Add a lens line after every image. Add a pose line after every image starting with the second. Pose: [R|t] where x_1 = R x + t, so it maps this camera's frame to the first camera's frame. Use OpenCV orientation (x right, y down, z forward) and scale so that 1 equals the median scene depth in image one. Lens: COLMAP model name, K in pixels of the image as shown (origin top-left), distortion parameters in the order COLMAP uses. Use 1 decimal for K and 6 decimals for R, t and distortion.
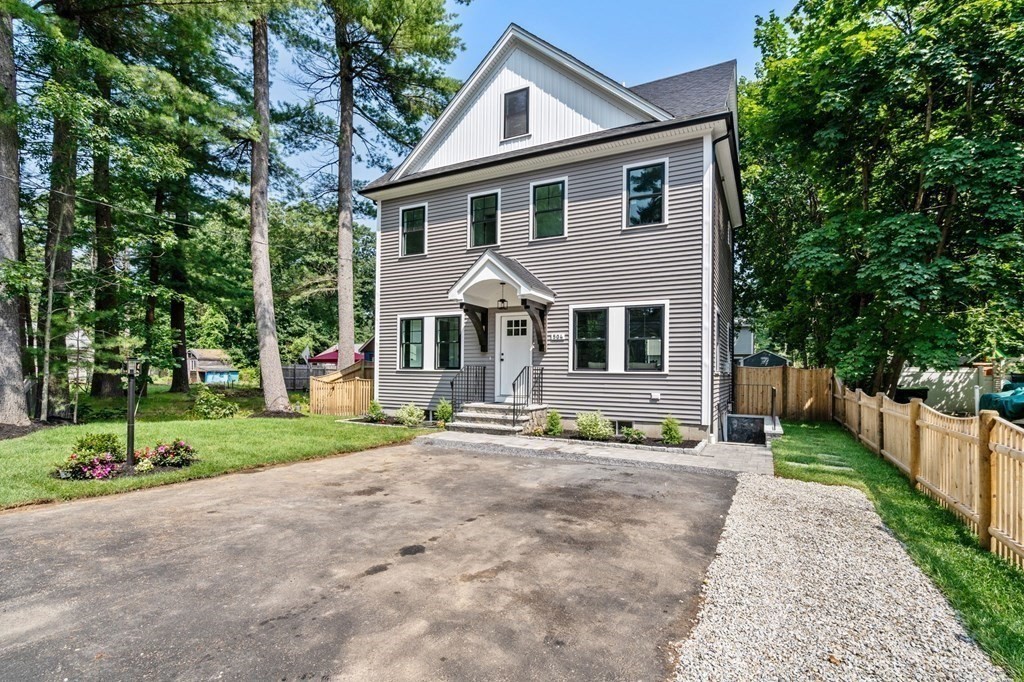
lens RADIAL K [[495.1, 0, 496.2], [0, 495.1, 369.6], [0, 0, 1]] dist [-0.005124, -0.000850]
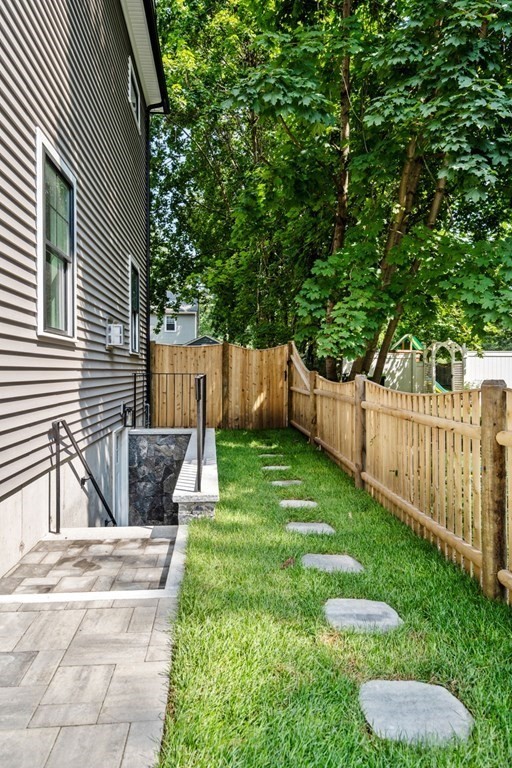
lens RADIAL K [[399.5, 0, 256.0], [0, 399.5, 384.0], [0, 0, 1]] dist [0.000897, 0.000490]
pose [[0.825345, -0.020702, 0.564249, 0.375747], [-0.000347, 0.999309, 0.037171, 0.028462], [-0.564629, -0.030875, 0.824767, 0.638633]]
